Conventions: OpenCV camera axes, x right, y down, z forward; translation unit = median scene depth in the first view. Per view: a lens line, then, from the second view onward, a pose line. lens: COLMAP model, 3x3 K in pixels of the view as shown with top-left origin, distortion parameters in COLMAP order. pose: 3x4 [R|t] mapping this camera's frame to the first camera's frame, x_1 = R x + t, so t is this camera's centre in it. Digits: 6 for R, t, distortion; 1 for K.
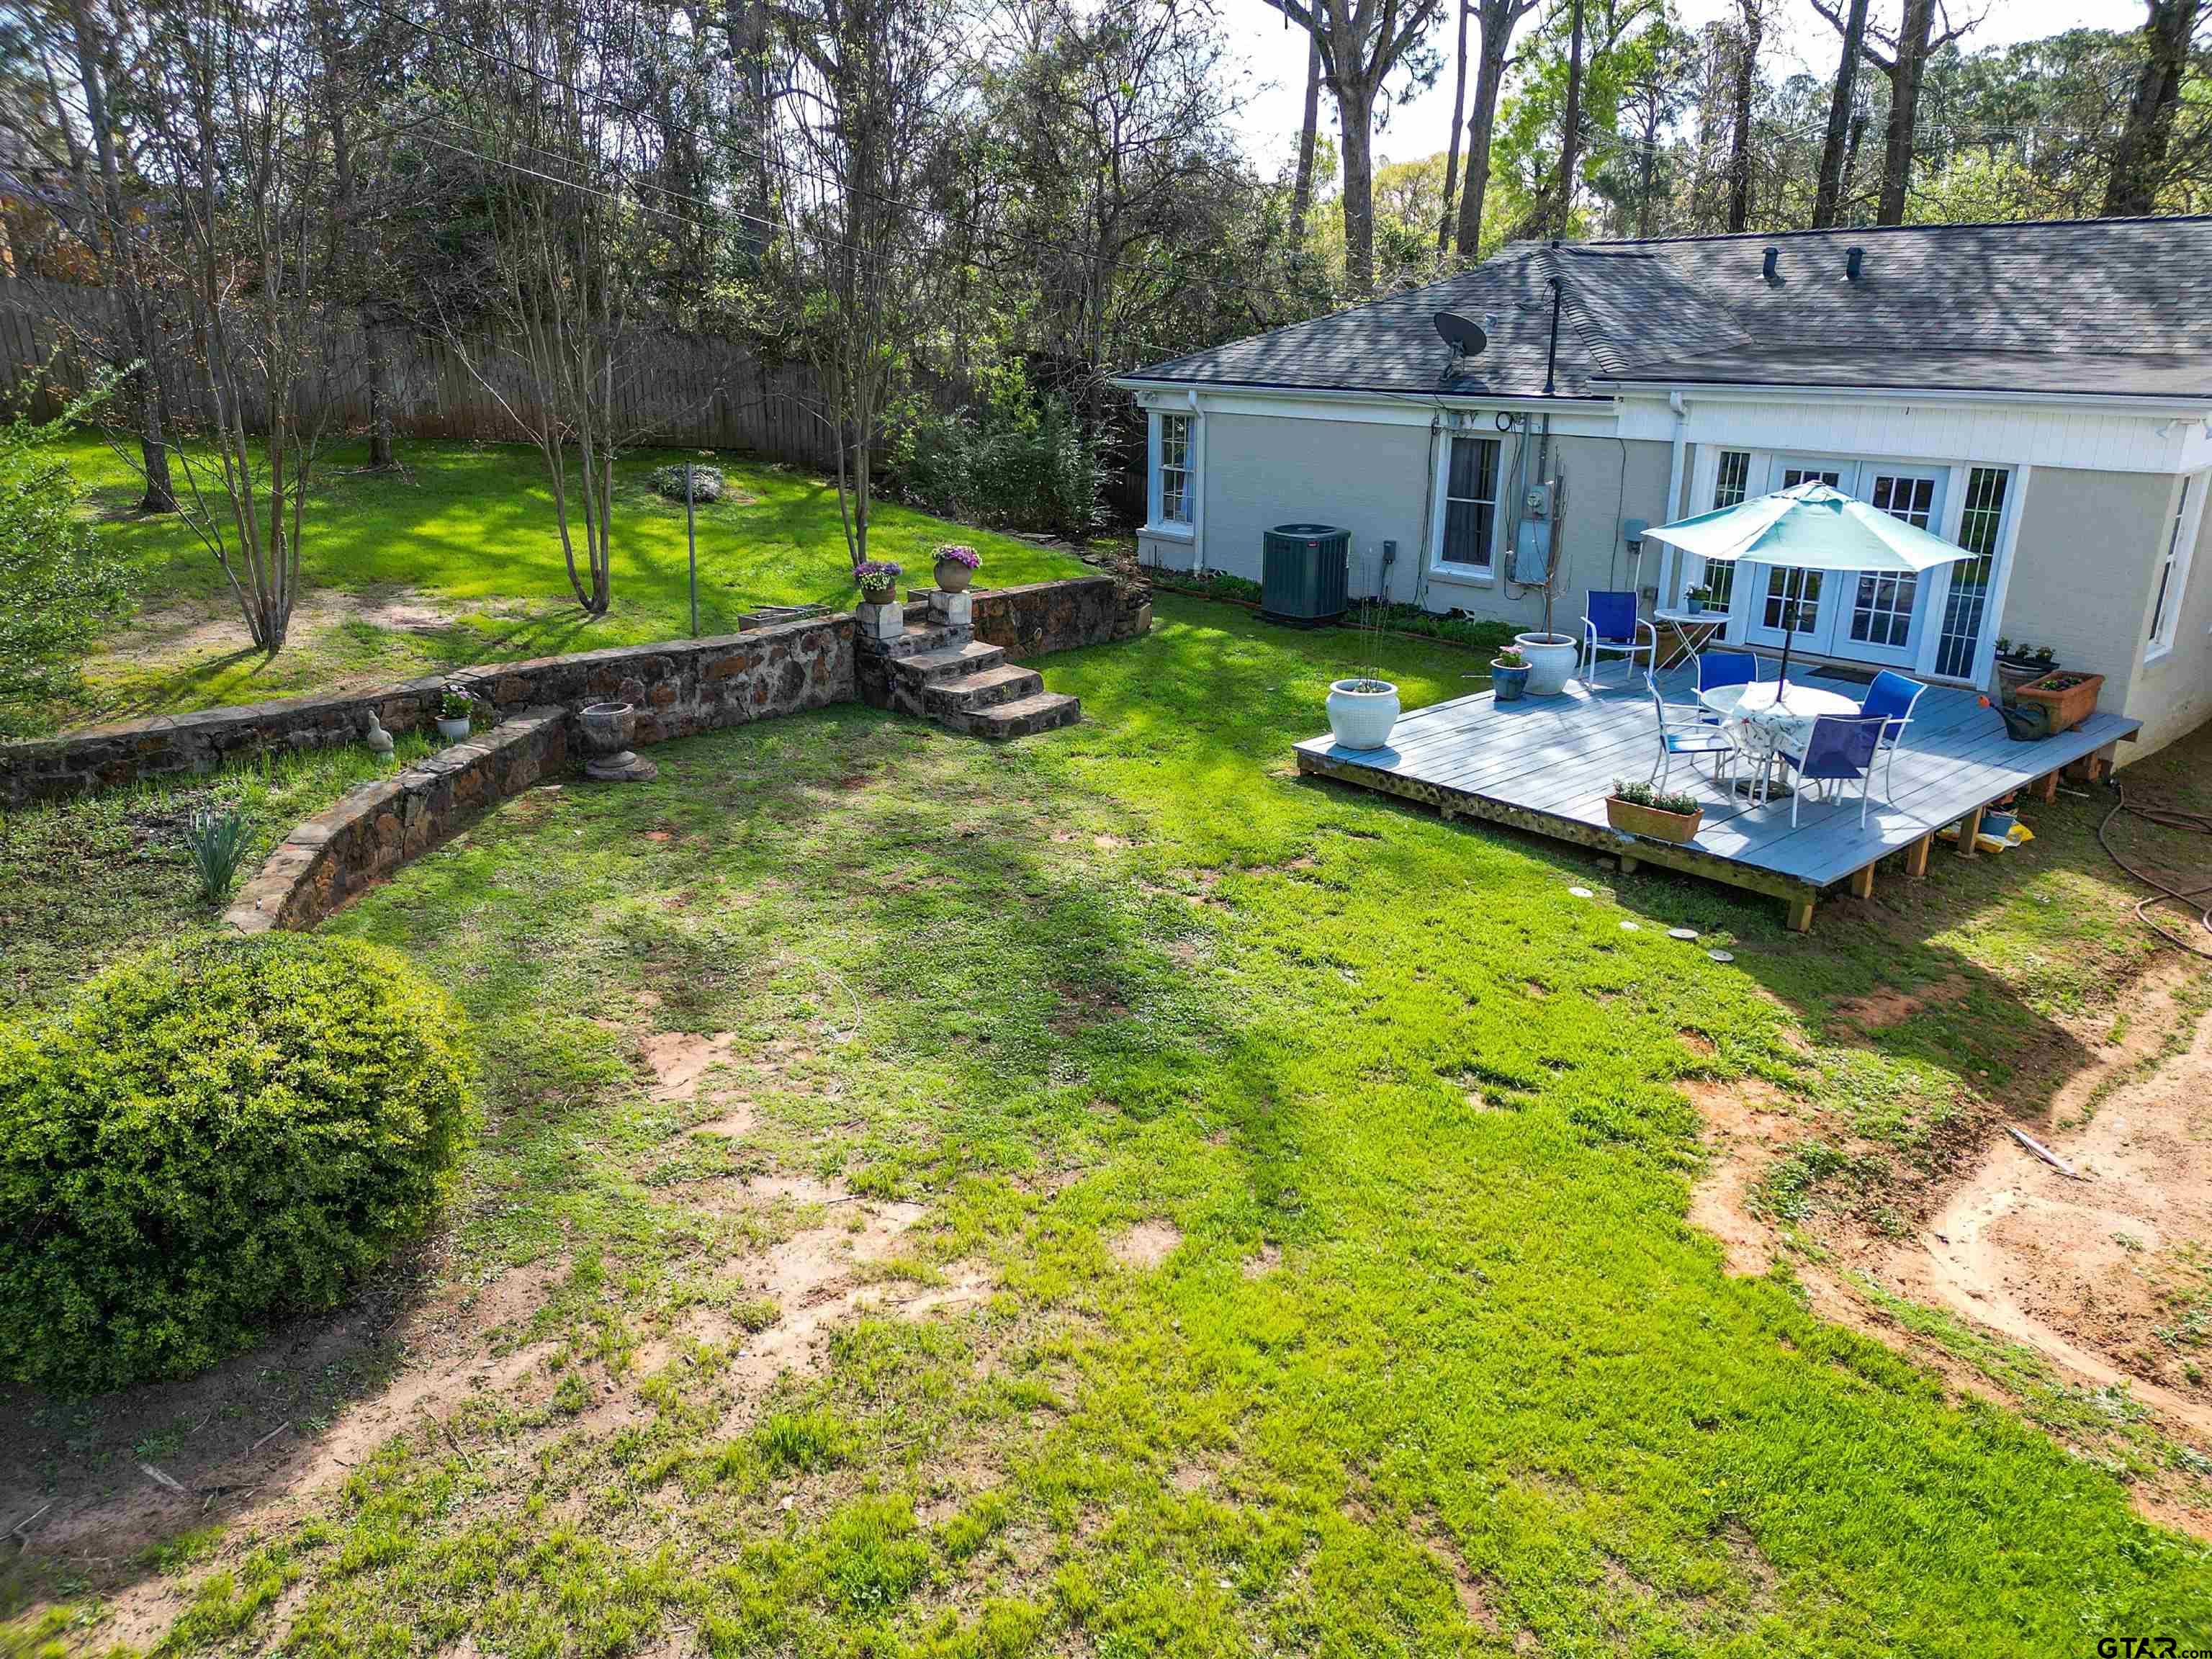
lens RADIAL K [[1648.5, 0, 1103.0], [0, 1648.5, 867.1], [0, 0, 1]] dist [0.086296, -0.115006]
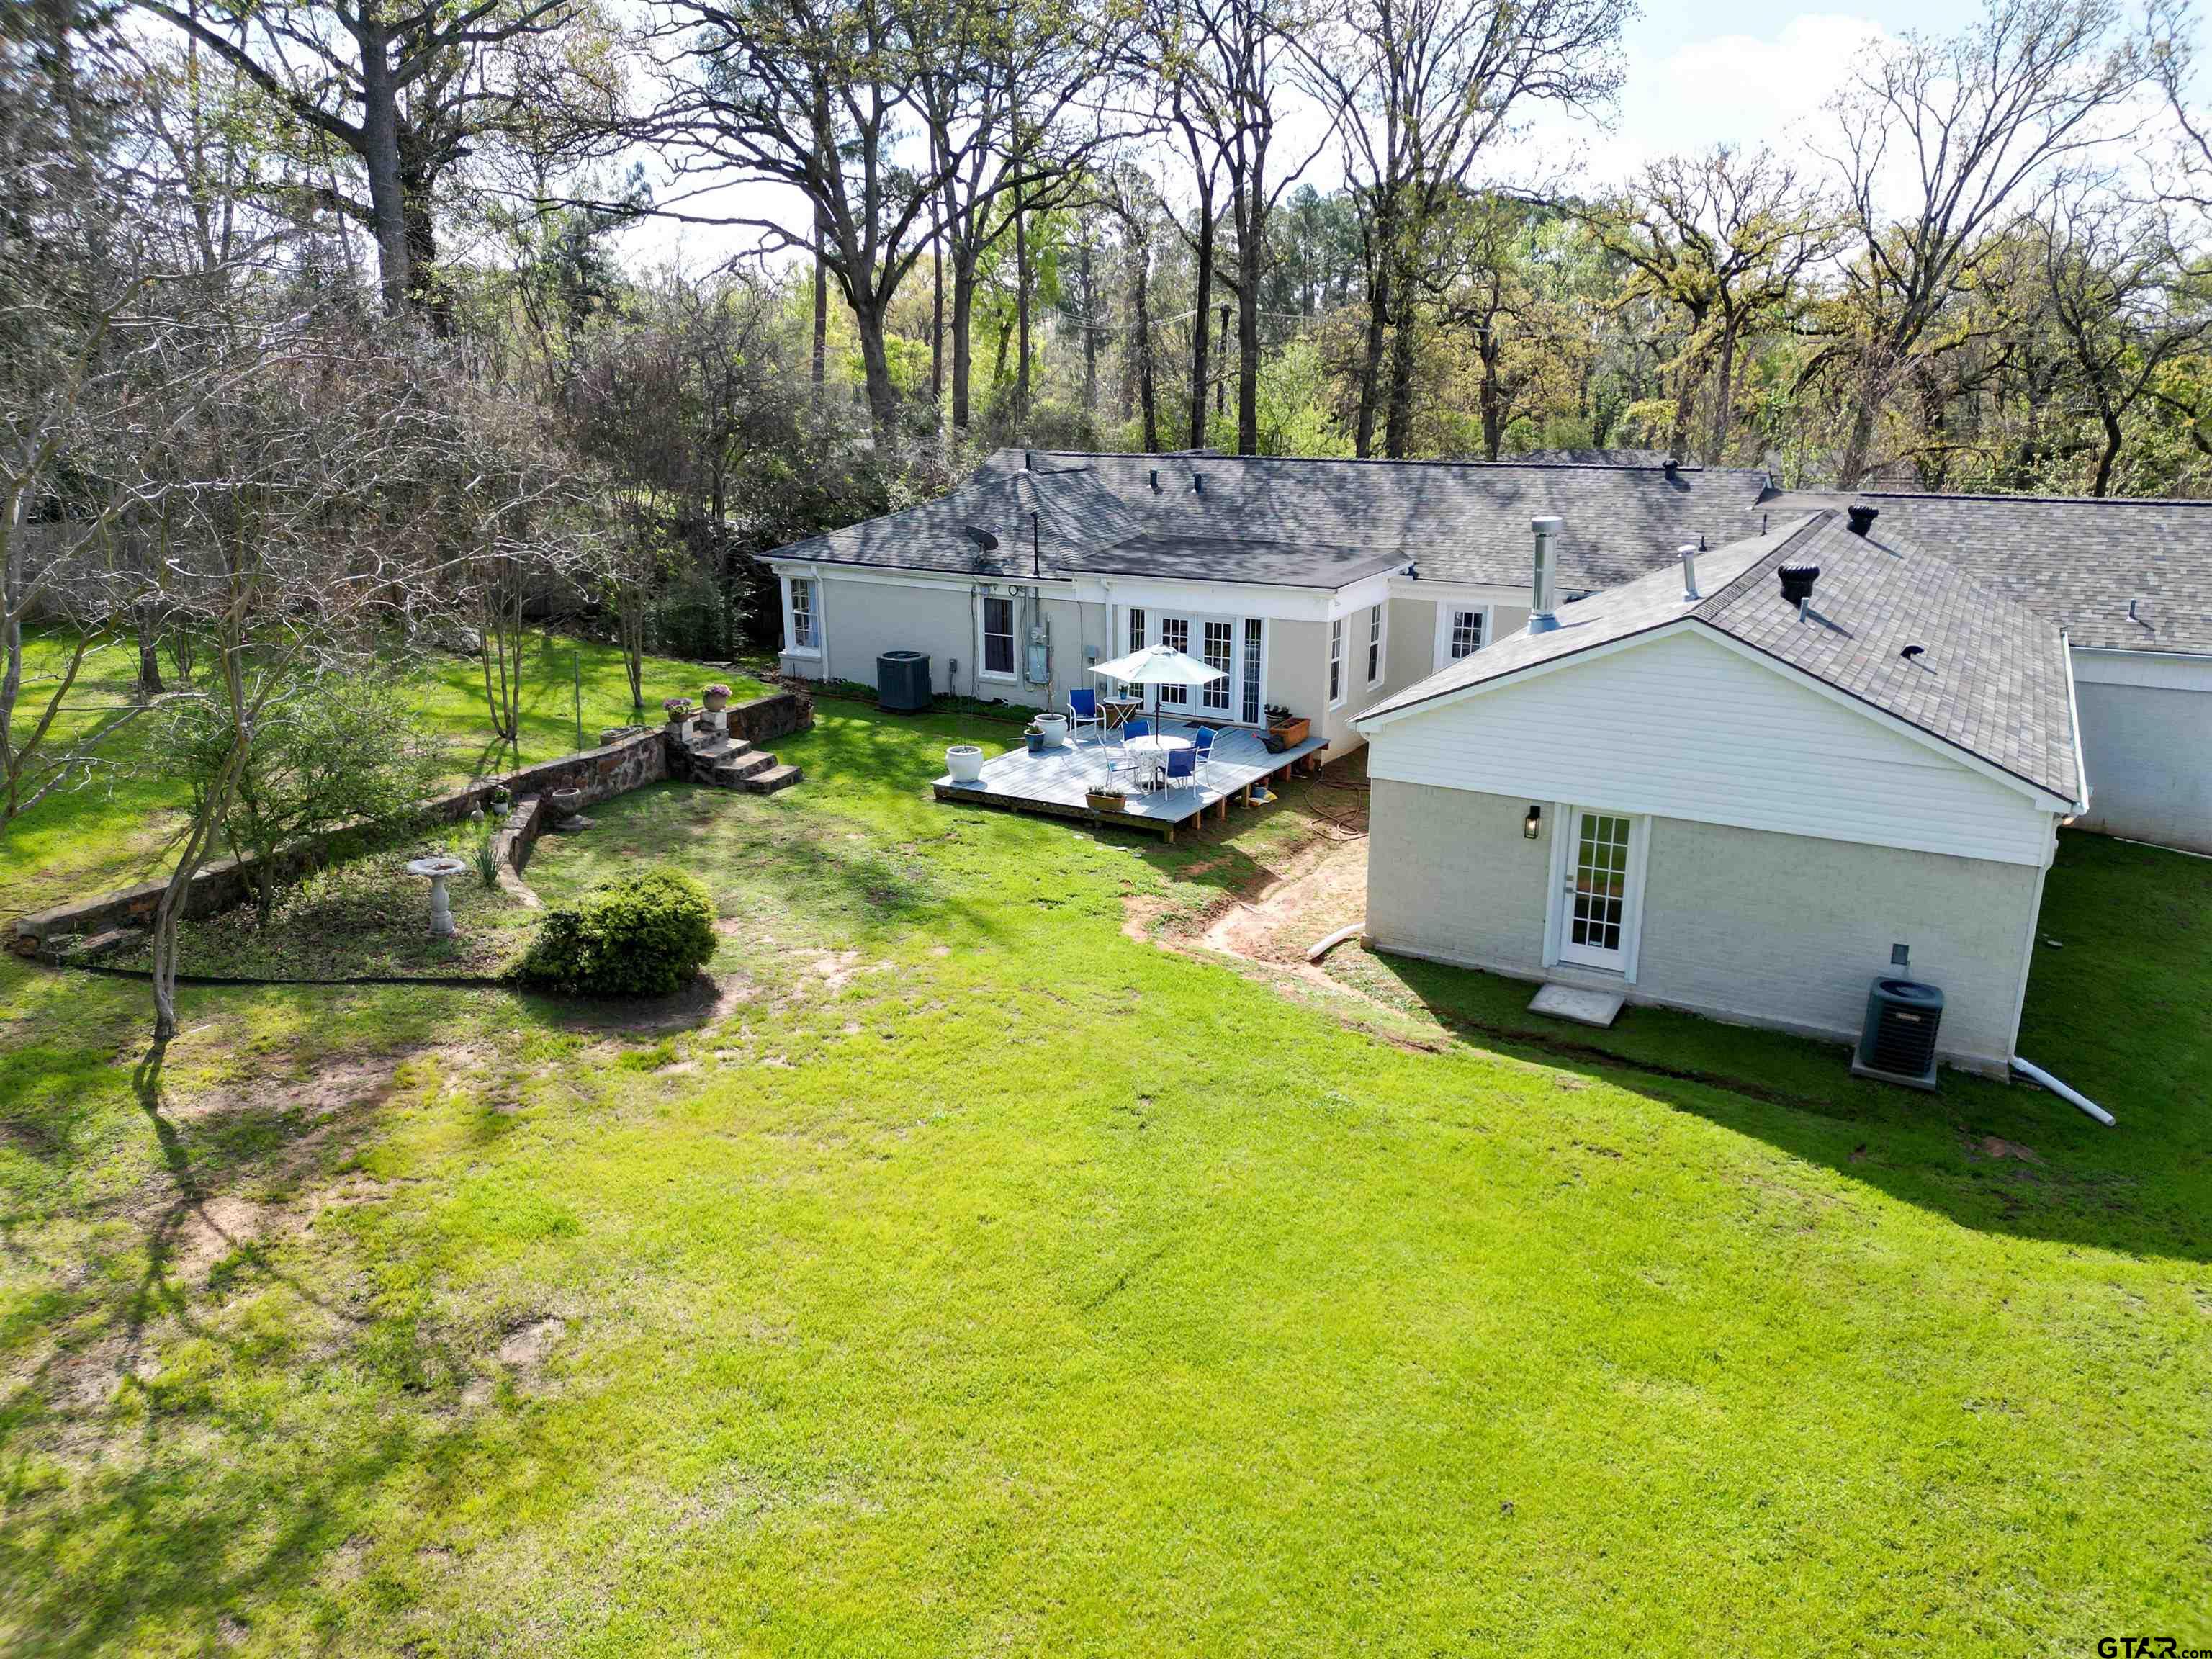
lens RADIAL K [[1648.5, 0, 1103.0], [0, 1648.5, 867.1], [0, 0, 1]] dist [0.086296, -0.115006]
pose [[0.955767, -0.094506, 0.278529, -0.231584], [0.103208, 0.994519, -0.016711, 0.074719], [-0.275423, 0.044718, 0.960282, -0.874144]]
